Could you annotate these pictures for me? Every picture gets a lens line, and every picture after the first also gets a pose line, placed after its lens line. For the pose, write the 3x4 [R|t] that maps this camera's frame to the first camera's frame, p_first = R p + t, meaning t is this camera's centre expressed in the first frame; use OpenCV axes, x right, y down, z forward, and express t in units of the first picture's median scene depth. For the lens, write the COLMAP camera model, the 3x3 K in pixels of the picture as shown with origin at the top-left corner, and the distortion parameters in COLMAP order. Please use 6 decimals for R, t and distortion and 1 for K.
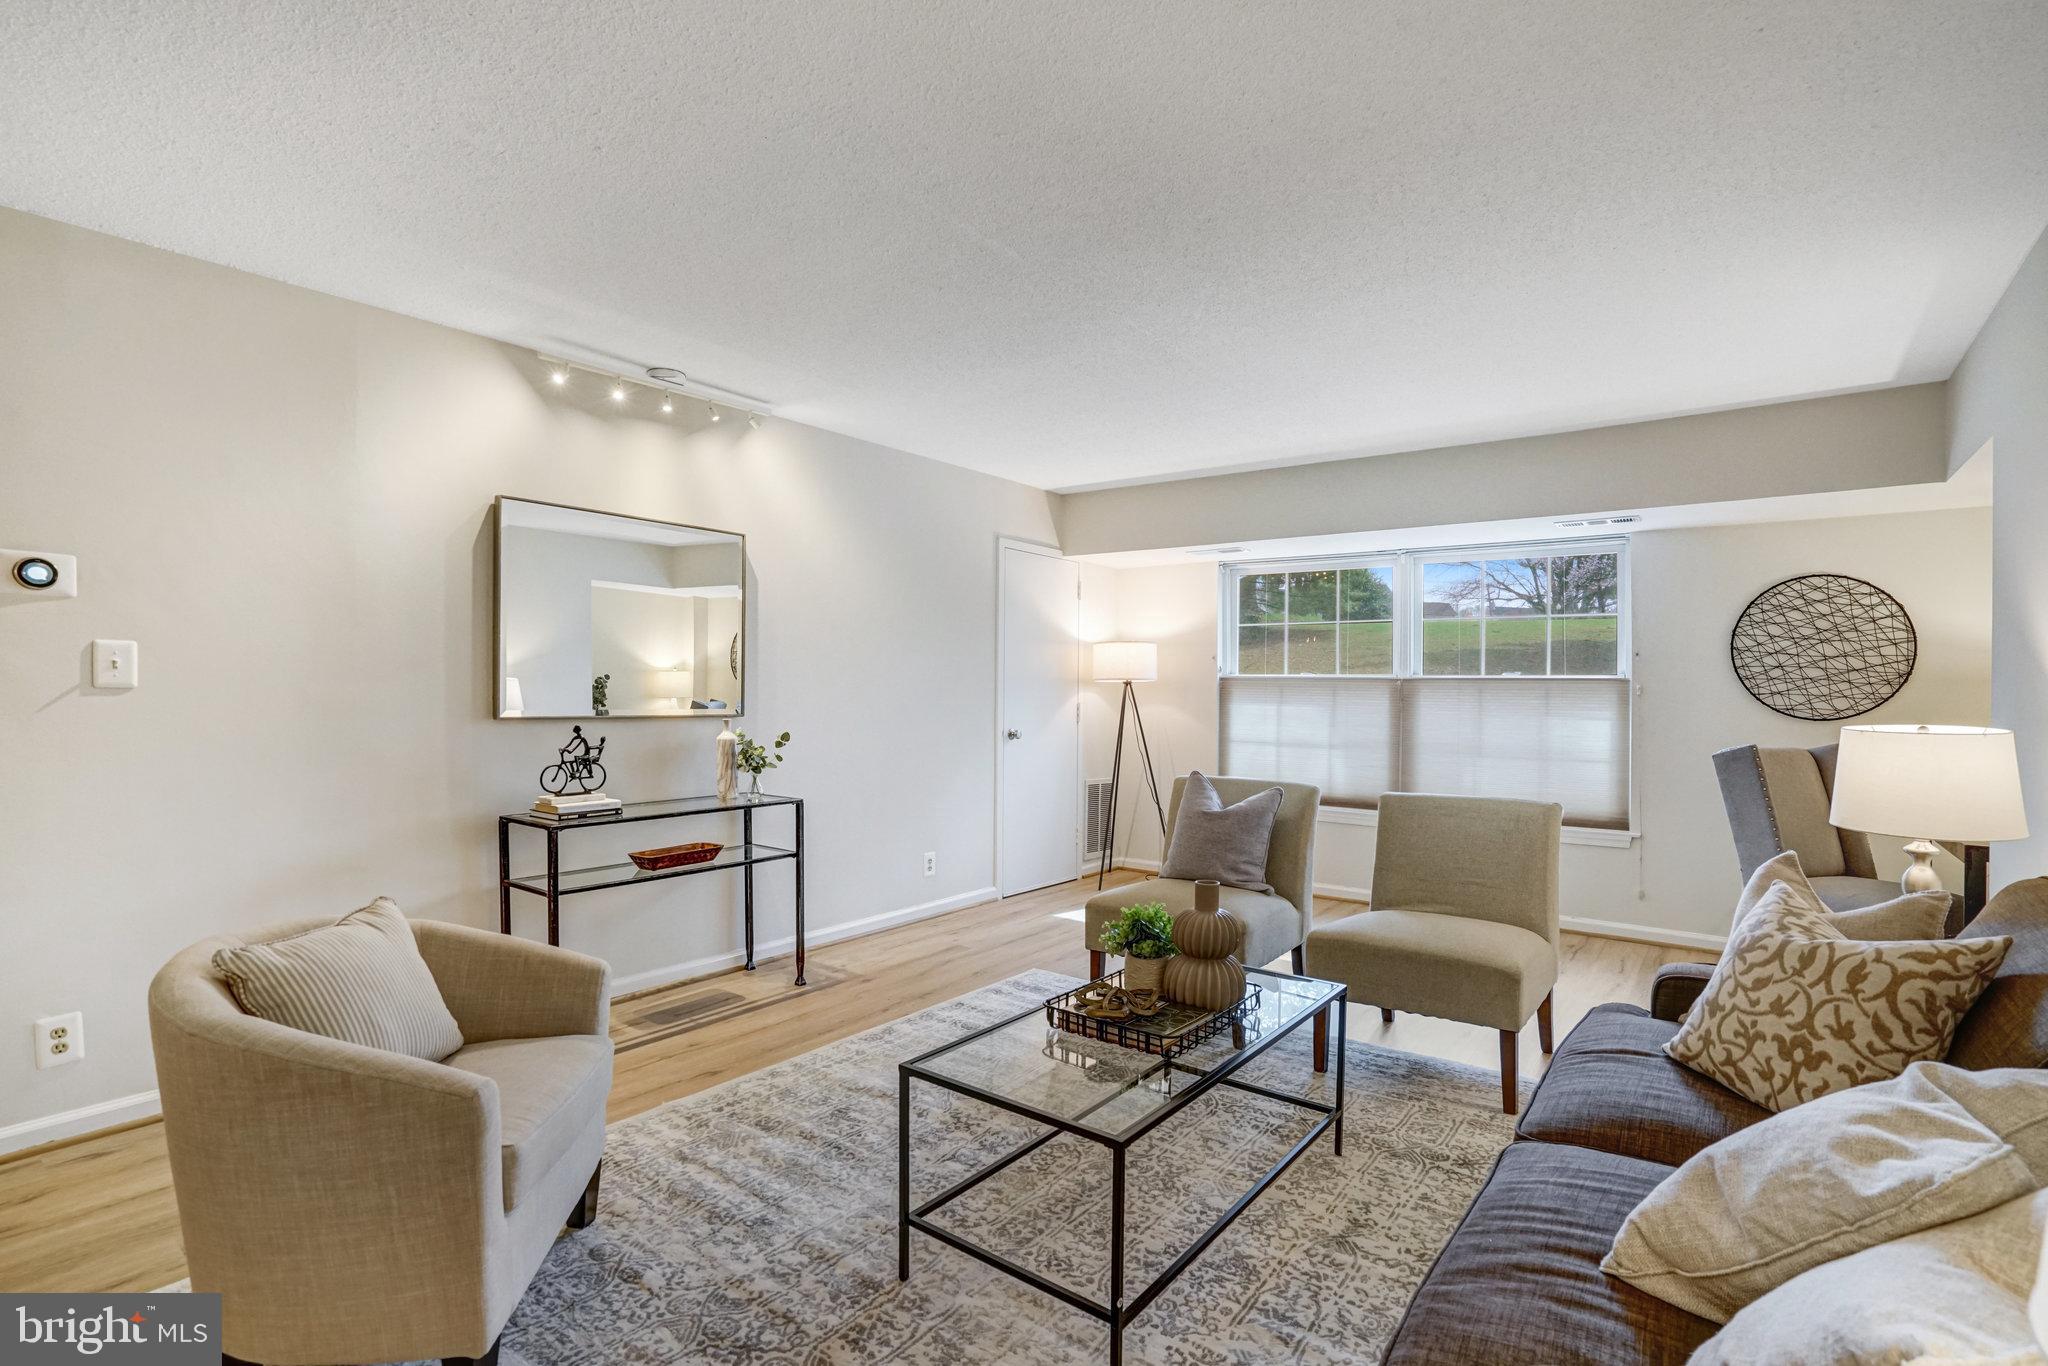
lens RADIAL K [[981.0, 0, 1017.4], [0, 981.0, 678.8], [0, 0, 1]] dist [-0.053547, 0.025067]
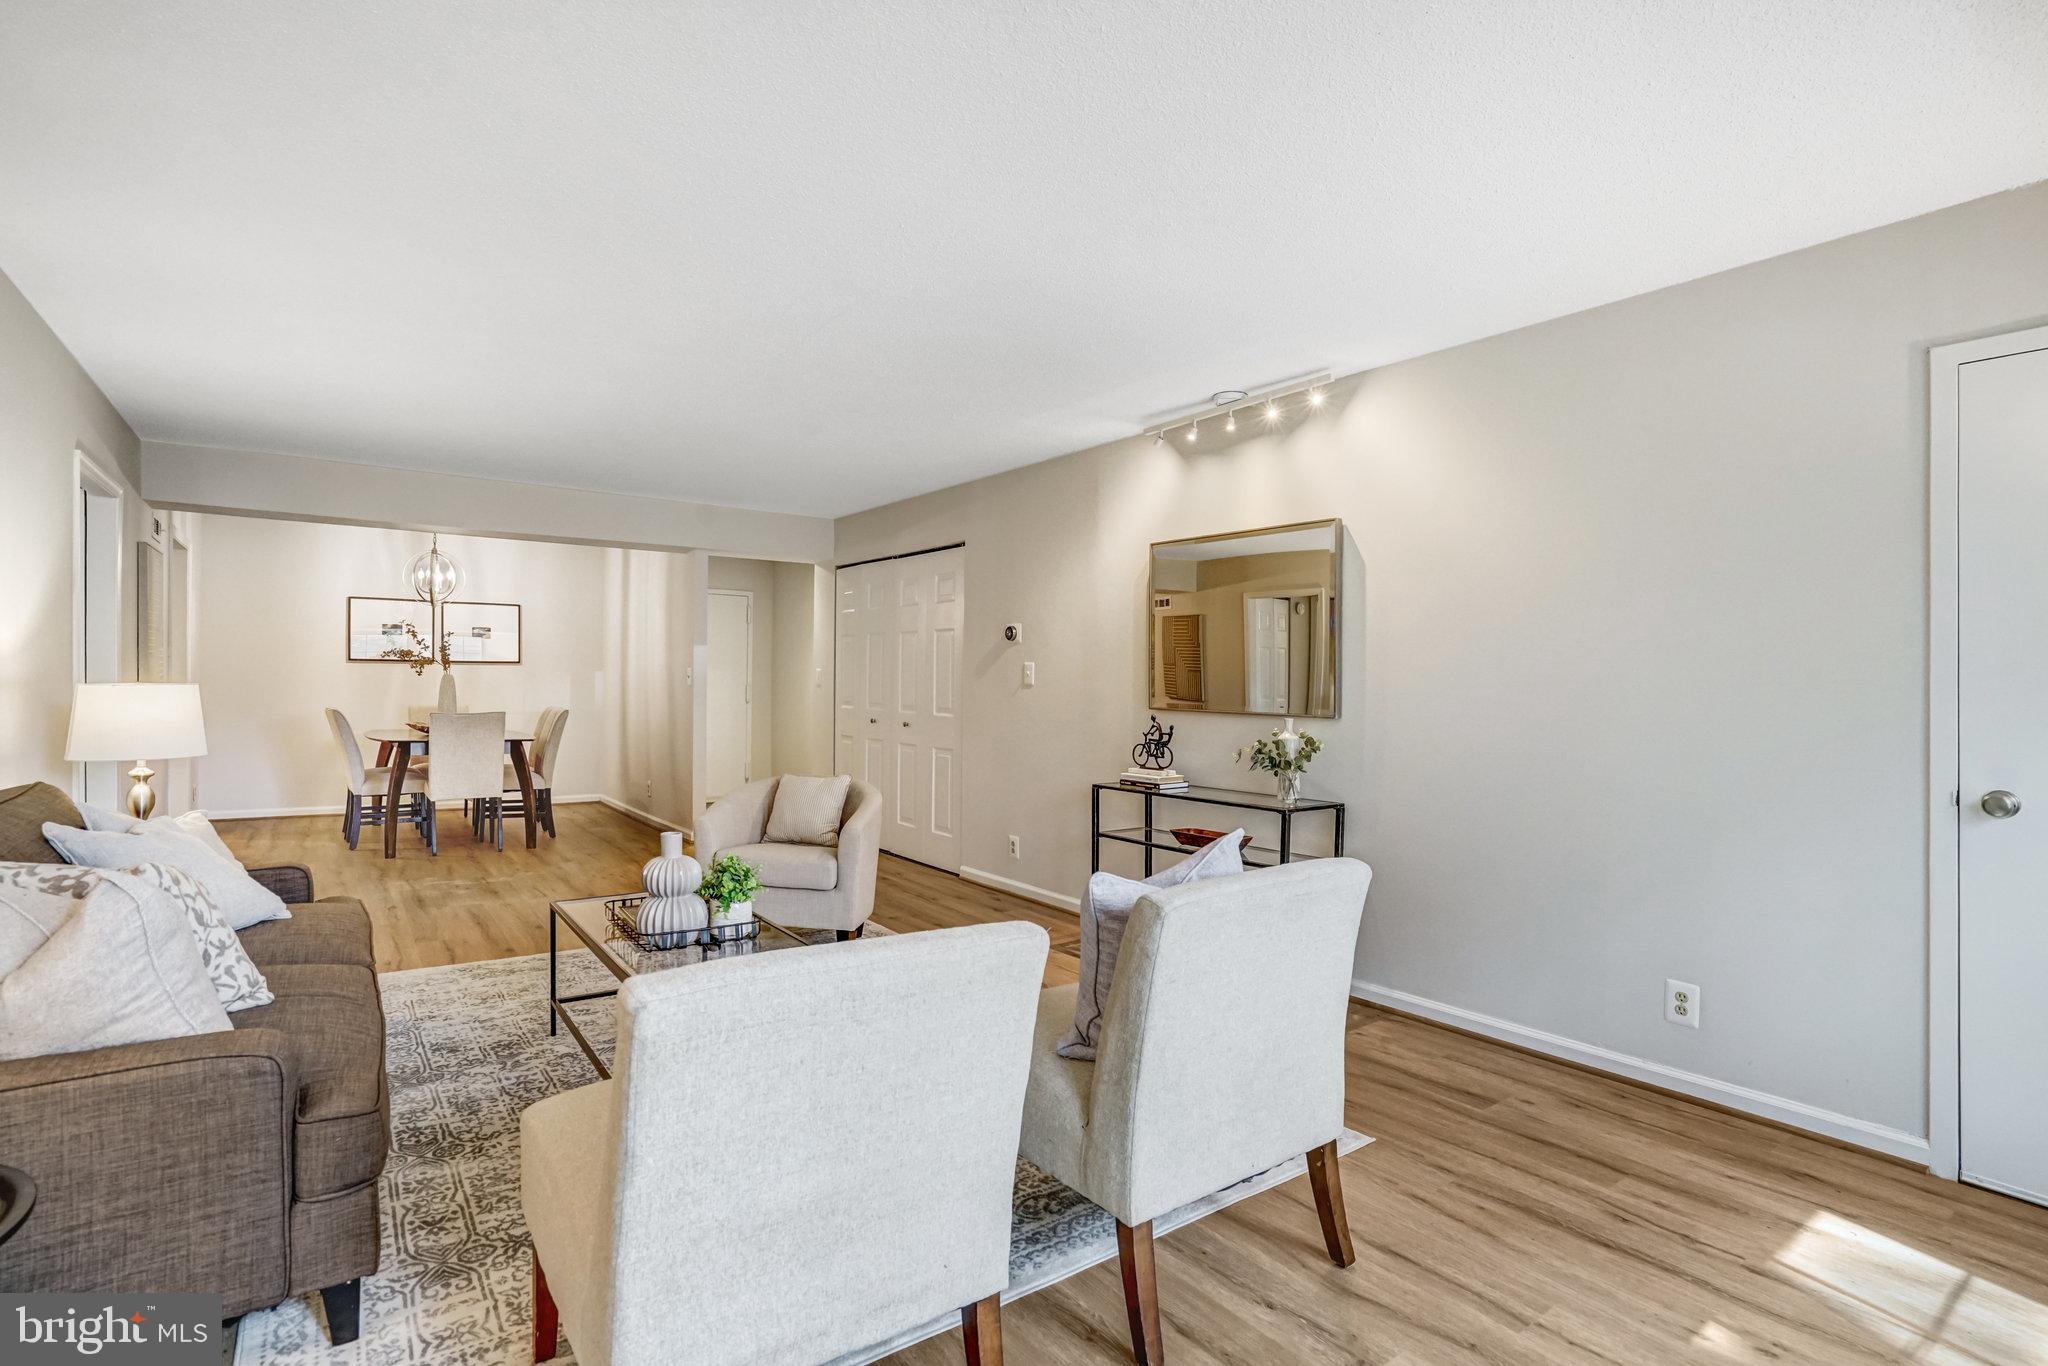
lens RADIAL K [[981.0, 0, 1017.4], [0, 981.0, 678.8], [0, 0, 1]] dist [-0.053547, 0.025067]
pose [[-0.275410, -0.014461, -0.961218, 0.767579], [-0.007079, 0.999890, -0.013015, 0.018025], [0.961301, 0.003220, -0.275483, 1.101617]]
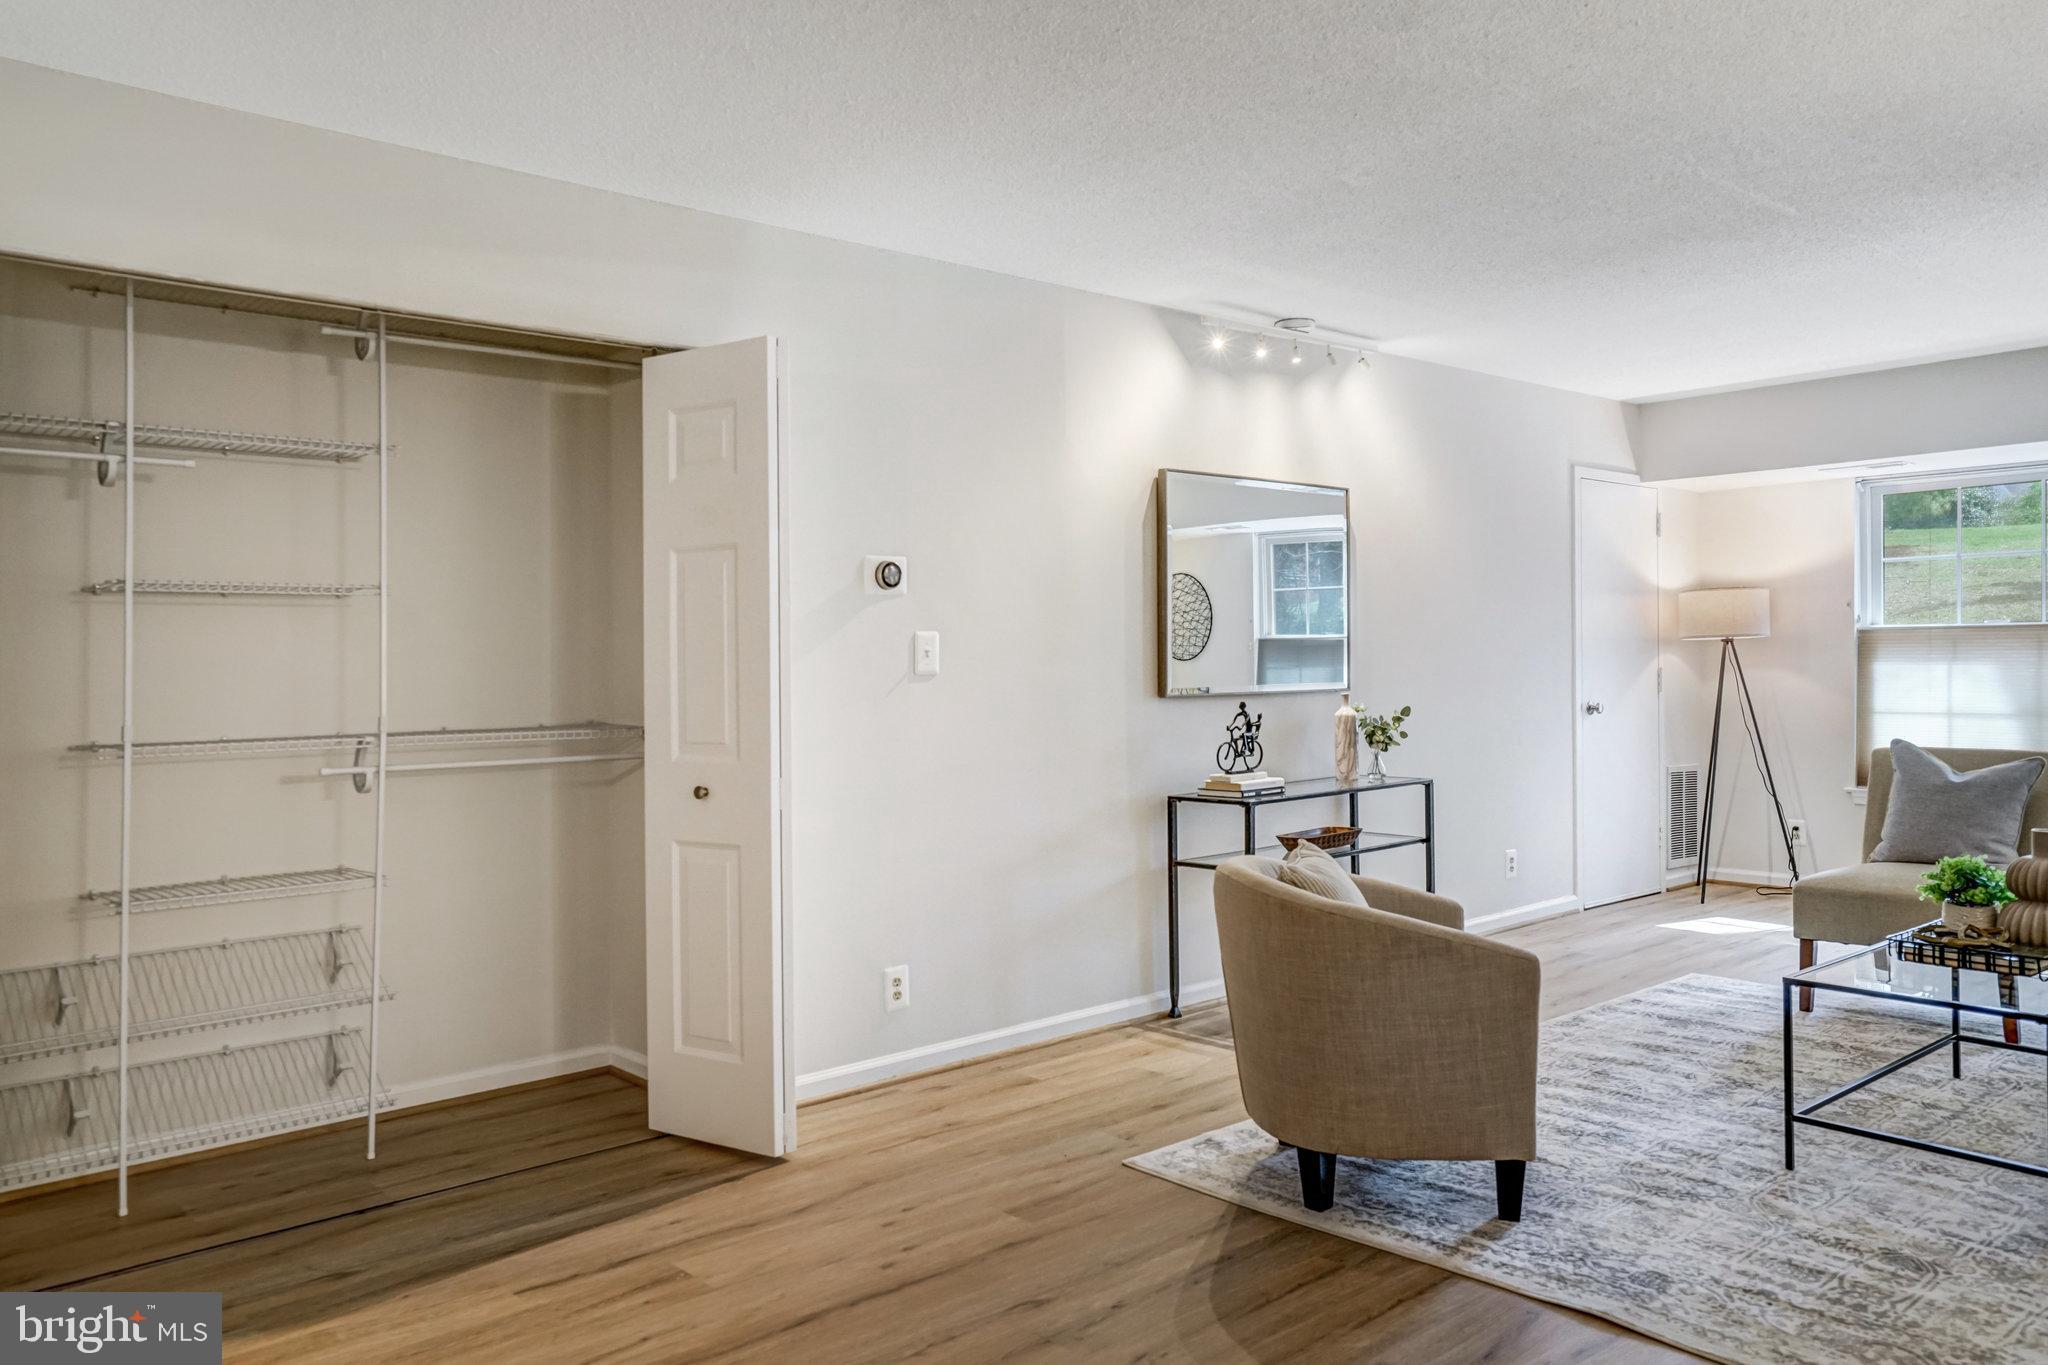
lens RADIAL K [[1581.9, 0, 1023.1], [0, 1581.9, 707.2], [0, 0, 1]] dist [0.070196, 0.003988]
pose [[0.987297, -0.022059, -0.157348, -0.392615], [0.028374, 0.998875, 0.037999, -0.012389], [0.156333, -0.041981, 0.986812, -0.565892]]
